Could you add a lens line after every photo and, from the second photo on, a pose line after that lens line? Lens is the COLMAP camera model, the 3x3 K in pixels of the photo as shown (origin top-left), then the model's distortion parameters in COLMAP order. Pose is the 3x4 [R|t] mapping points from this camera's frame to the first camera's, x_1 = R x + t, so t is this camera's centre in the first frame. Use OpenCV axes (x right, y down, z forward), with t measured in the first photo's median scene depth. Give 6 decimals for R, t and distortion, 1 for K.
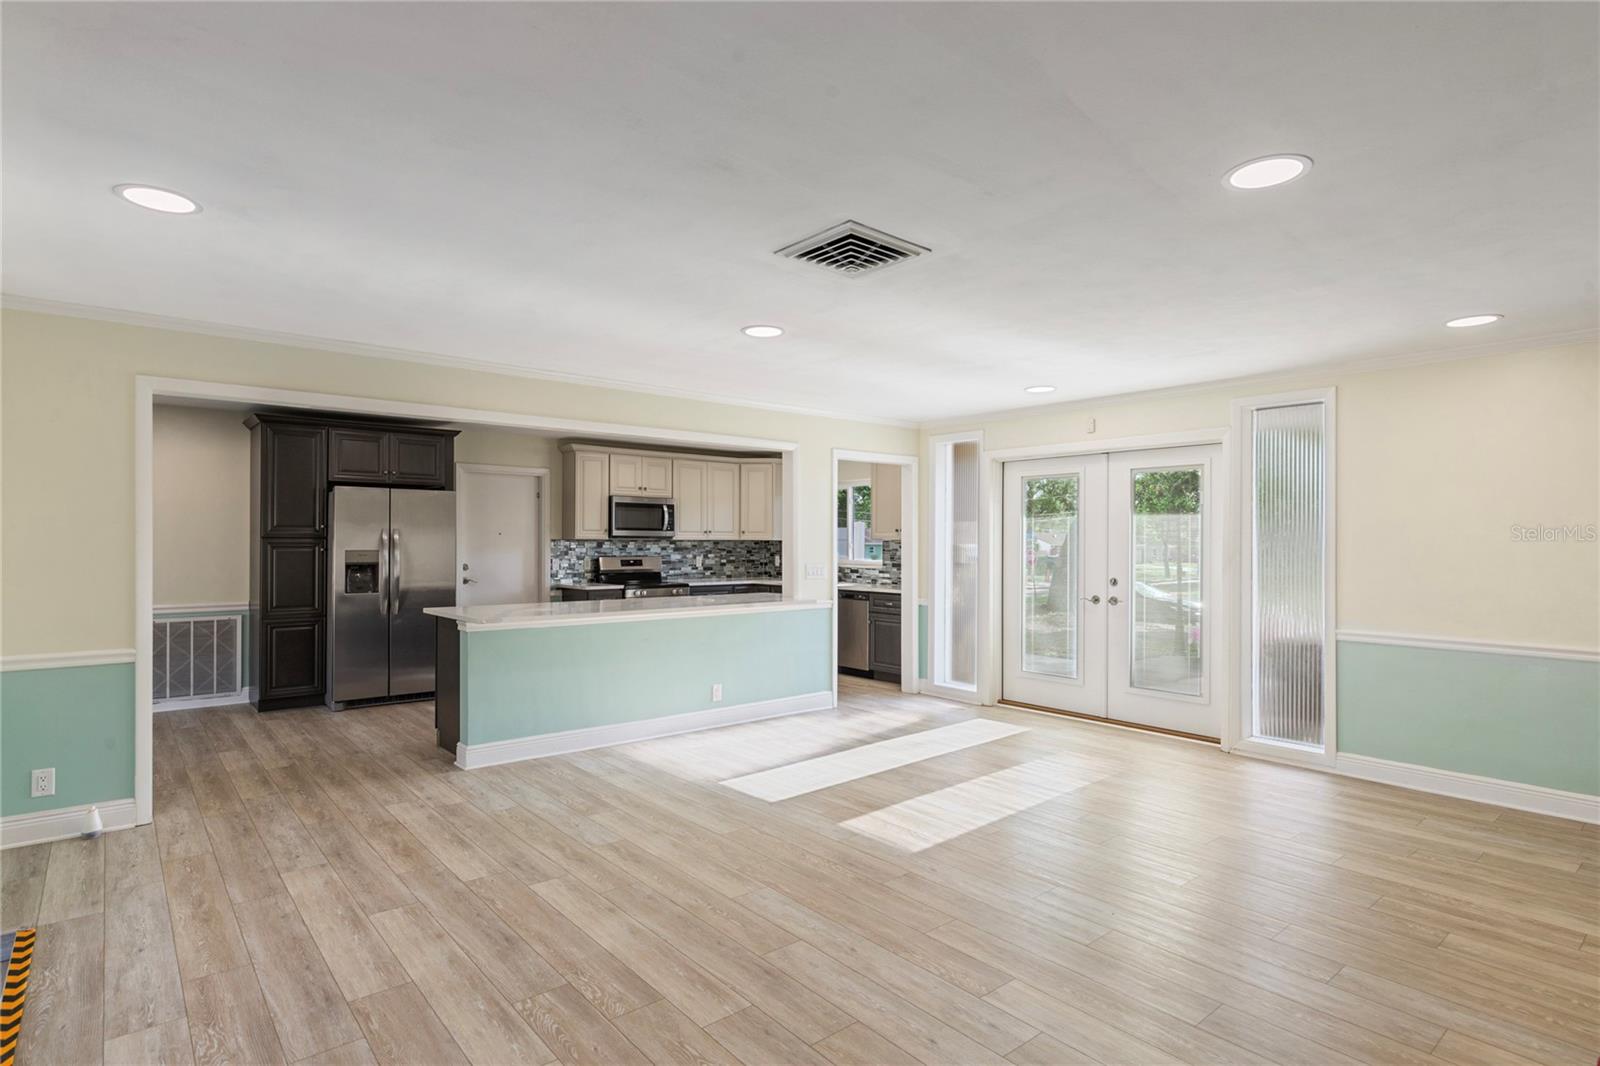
lens RADIAL K [[842.6, 0, 803.8], [0, 842.6, 535.5], [0, 0, 1]] dist [0.008028, -0.003295]
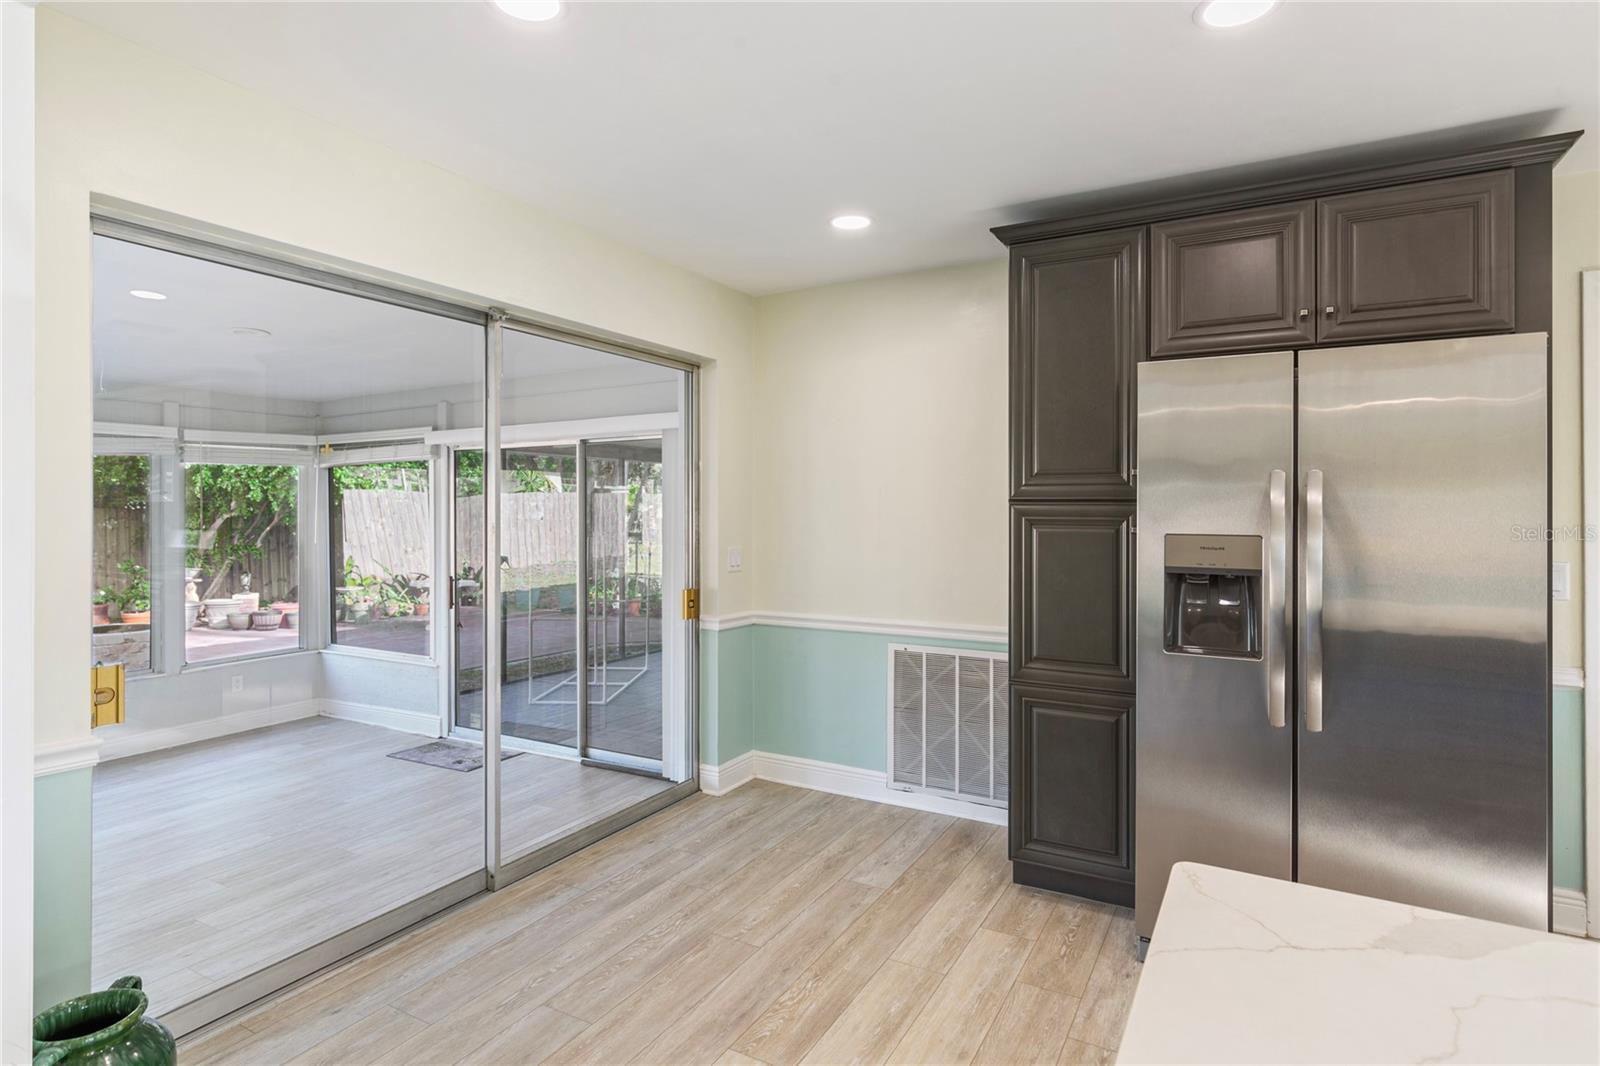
lens RADIAL K [[842.6, 0, 764.7], [0, 842.6, 502.4], [0, 0, 1]] dist [0.008028, -0.003295]
pose [[0.319858, -0.006061, -0.947446, -0.185187], [0.004353, 0.999978, -0.004928, 0.003623], [0.947455, -0.002548, 0.319878, 0.532191]]
